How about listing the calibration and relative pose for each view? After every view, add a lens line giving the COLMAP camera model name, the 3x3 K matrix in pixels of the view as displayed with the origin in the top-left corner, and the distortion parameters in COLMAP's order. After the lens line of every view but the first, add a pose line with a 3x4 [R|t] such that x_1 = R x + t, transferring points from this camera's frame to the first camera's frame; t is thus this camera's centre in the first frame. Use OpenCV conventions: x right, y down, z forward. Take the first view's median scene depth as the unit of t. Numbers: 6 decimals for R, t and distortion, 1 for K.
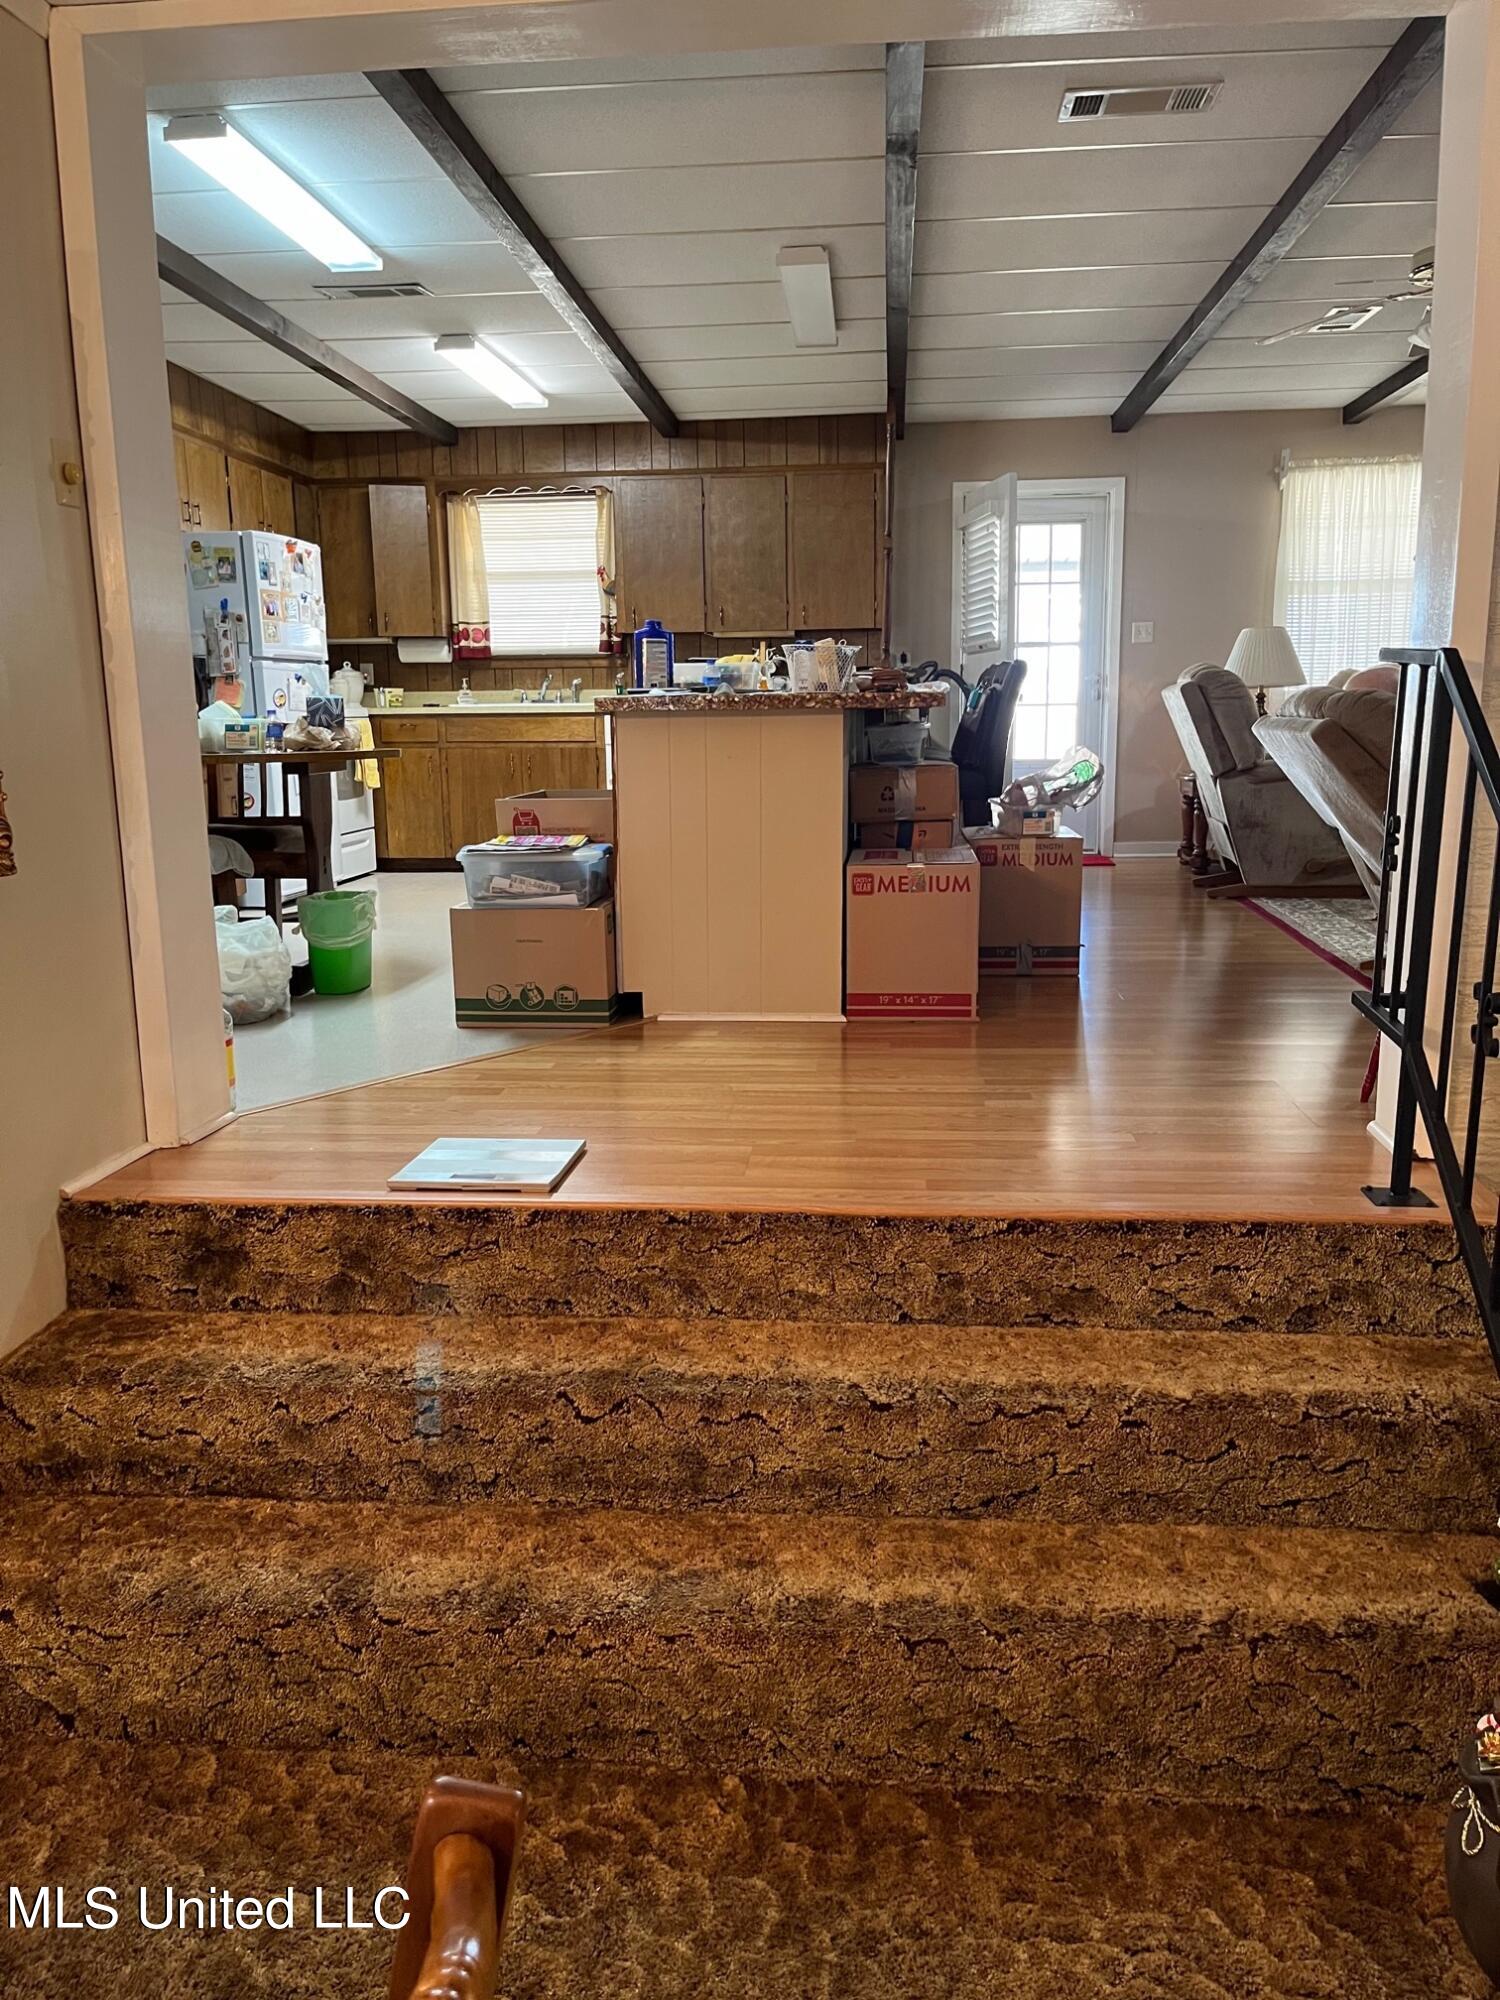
lens RADIAL K [[1512.7, 0, 750.0], [0, 1512.7, 1000.0], [0, 0, 1]] dist [0.046080, -0.078658]
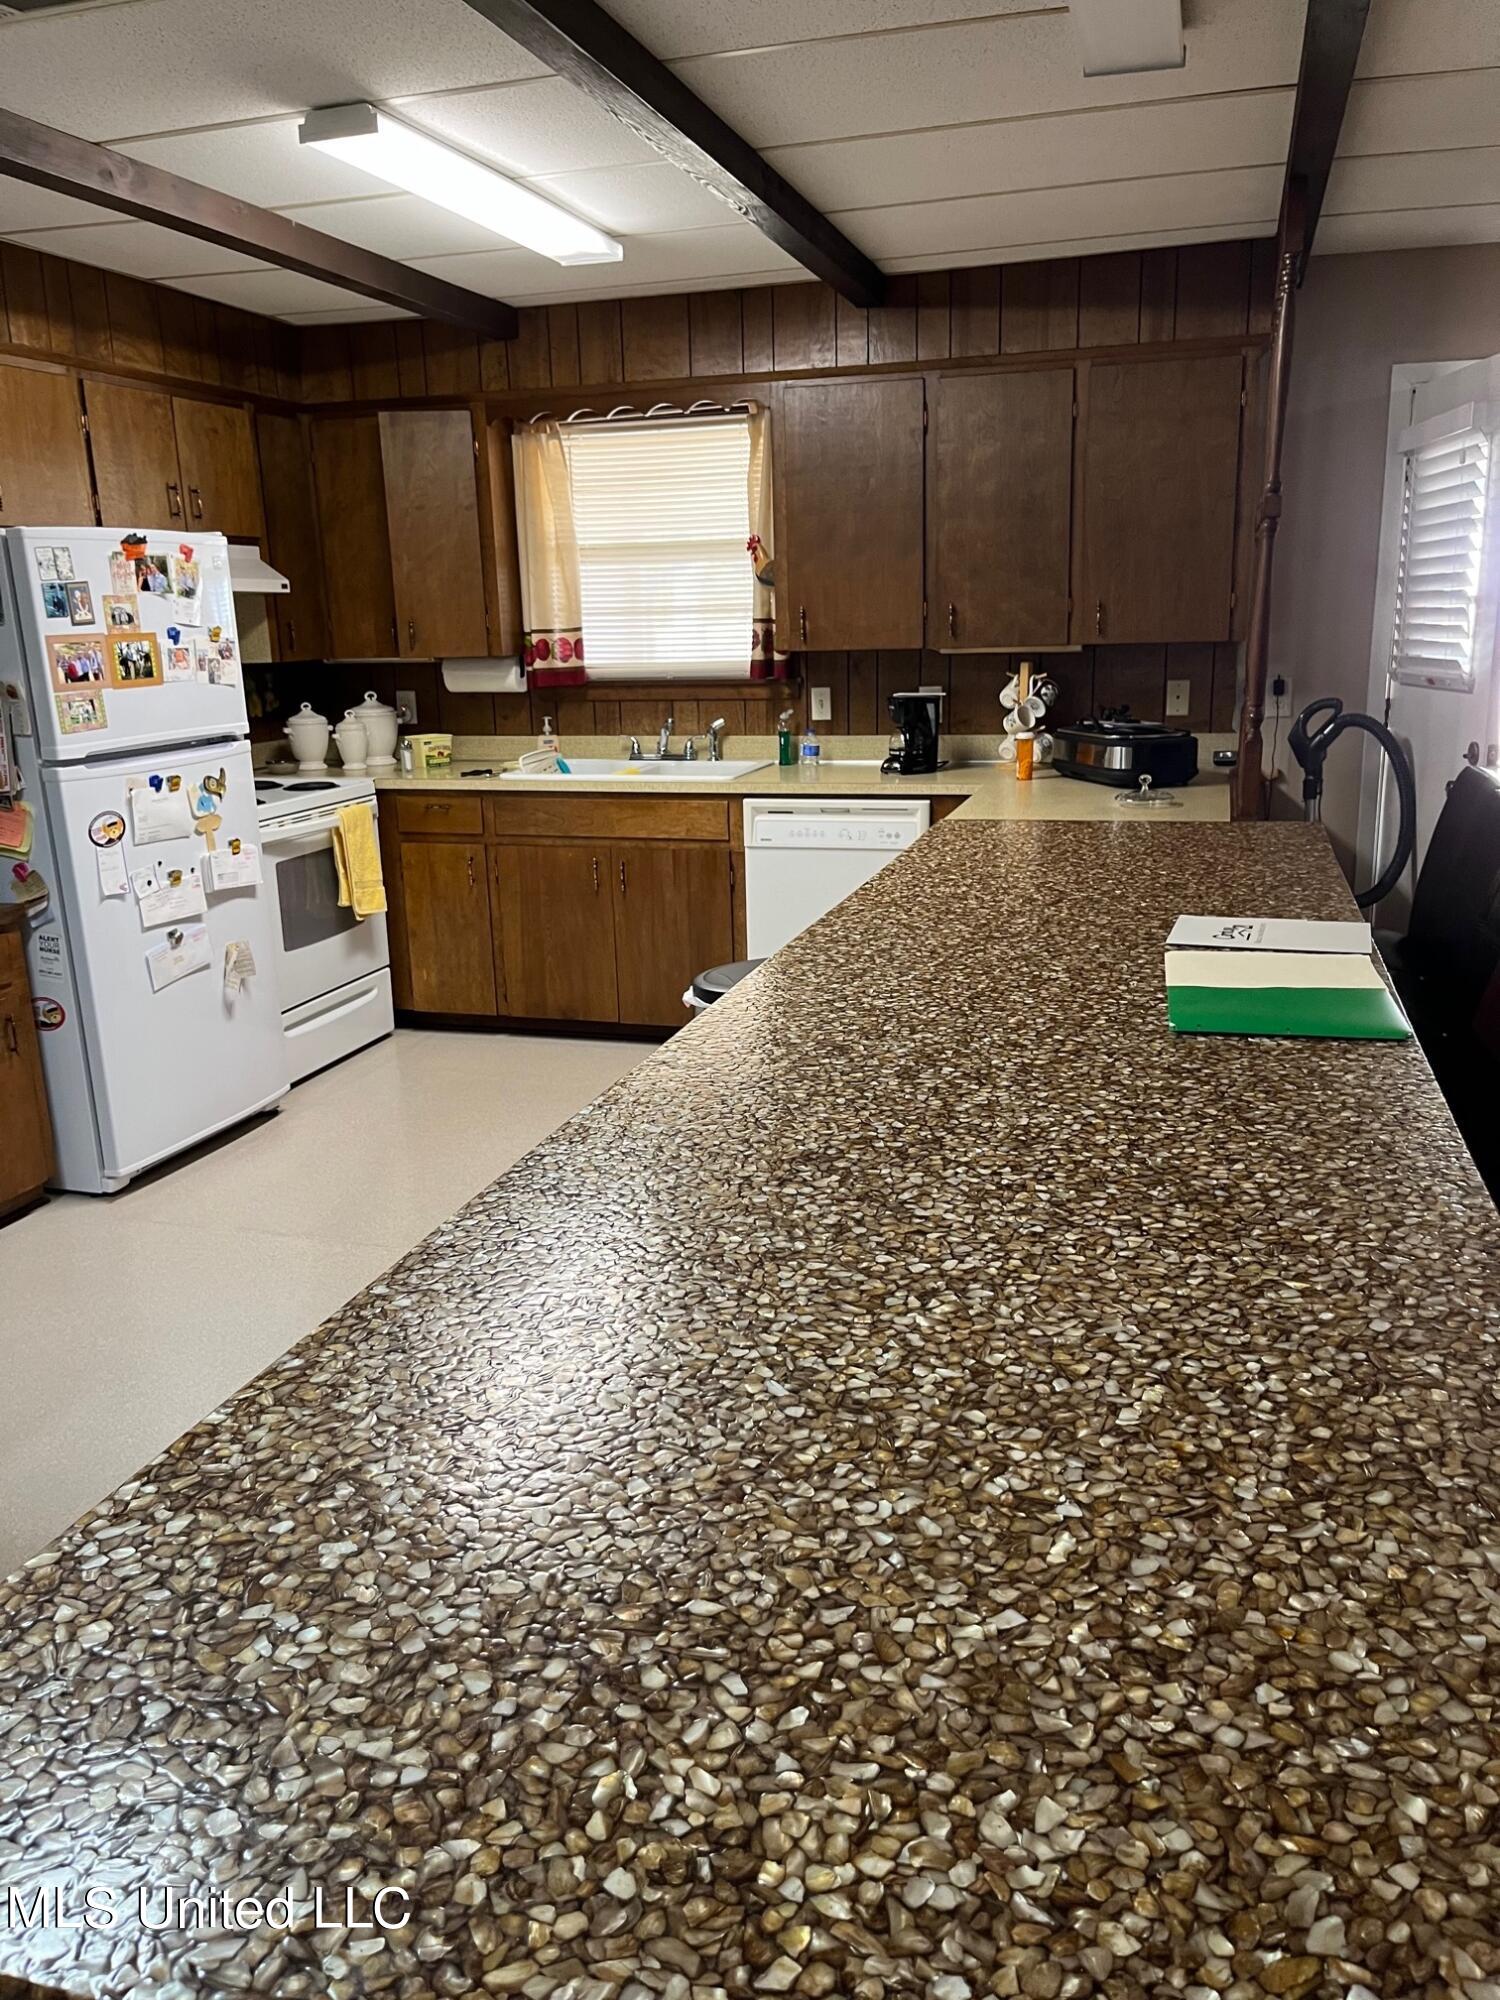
lens RADIAL K [[1491.1, 0, 767.9], [0, 1491.1, 1005.0], [0, 0, 1]] dist [0.001561, 0.000622]
pose [[0.981530, 0.038761, -0.187340, 0.024333], [-0.023886, 0.996426, 0.081020, -0.152849], [0.189810, -0.075049, 0.978948, 0.423006]]
